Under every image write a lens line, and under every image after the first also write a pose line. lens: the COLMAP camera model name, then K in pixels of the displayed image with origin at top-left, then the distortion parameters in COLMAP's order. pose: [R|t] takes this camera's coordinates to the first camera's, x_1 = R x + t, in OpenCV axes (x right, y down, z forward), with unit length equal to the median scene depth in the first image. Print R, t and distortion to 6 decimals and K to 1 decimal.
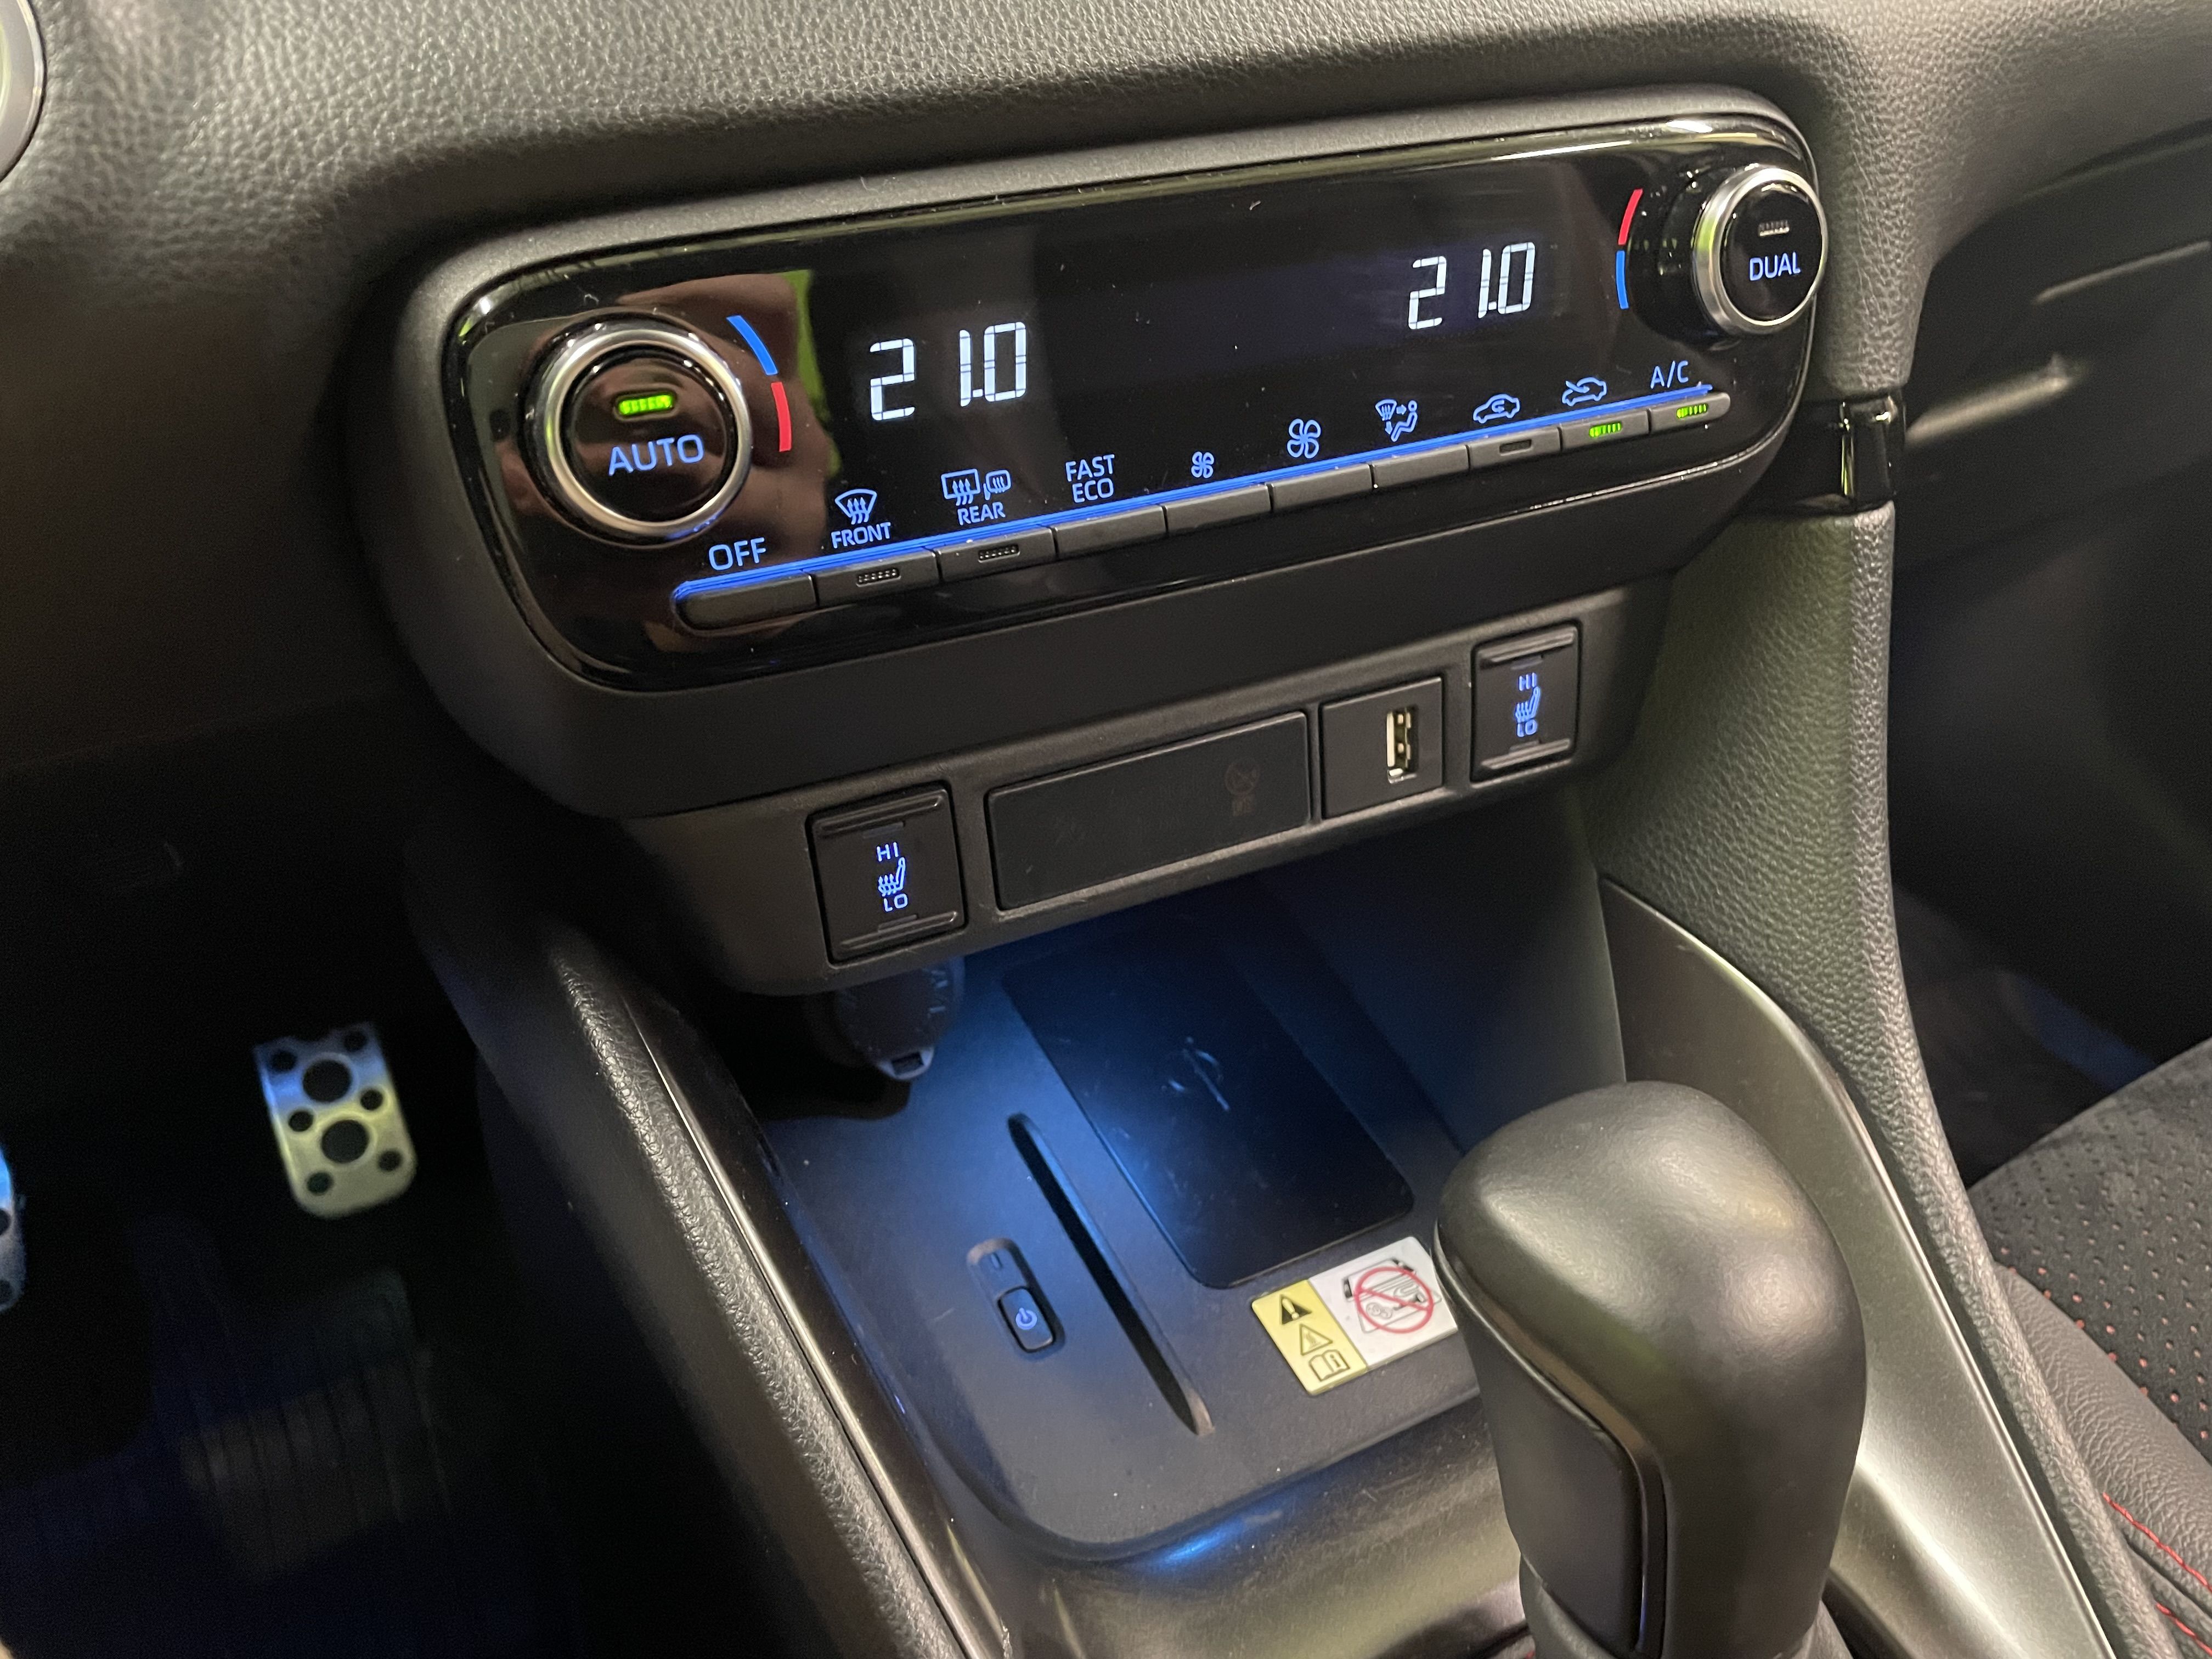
lens RADIAL K [[1667.4, 0, 1110.1], [0, 1667.4, 830.7], [0, 0, 1]] dist [-0.027986, -0.027068]
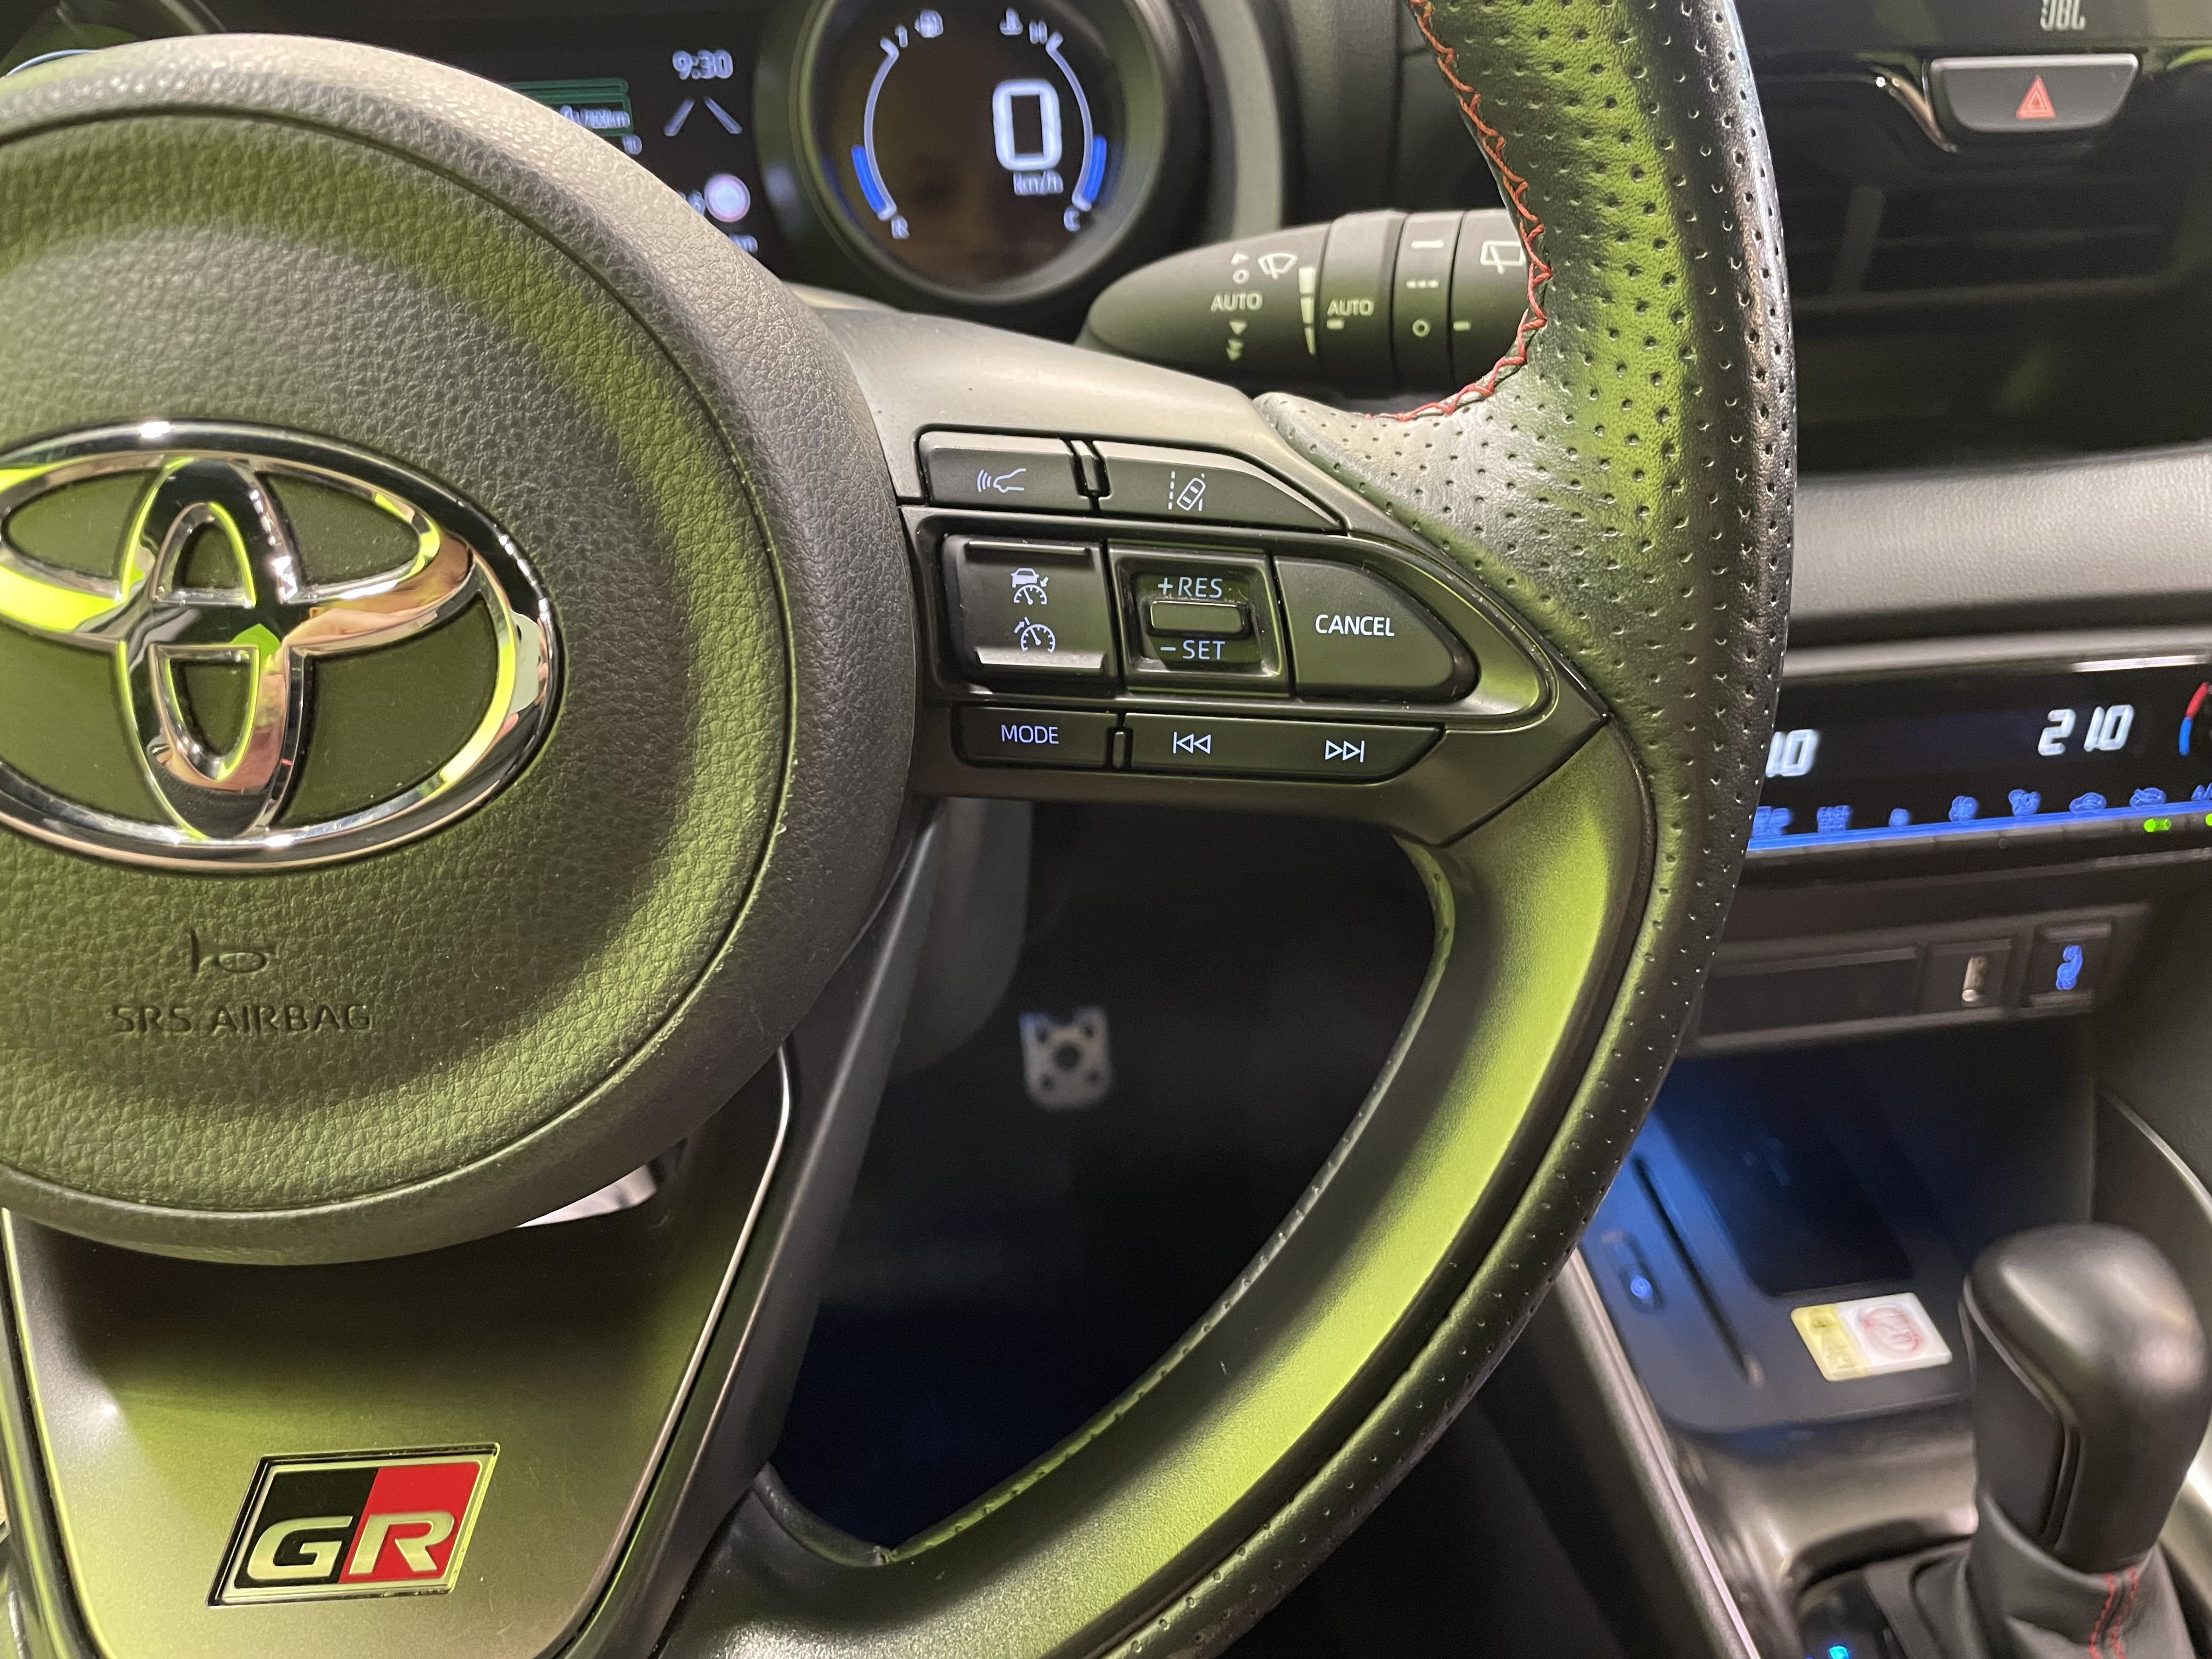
lens RADIAL K [[1667.4, 0, 1098.6], [0, 1667.4, 828.3], [0, 0, 1]] dist [-0.027986, -0.027068]
pose [[0.953802, 0.171838, -0.246441, -0.280970], [-0.168883, 0.985075, 0.033245, -0.115281], [0.248476, 0.009911, 0.968587, -0.773842]]
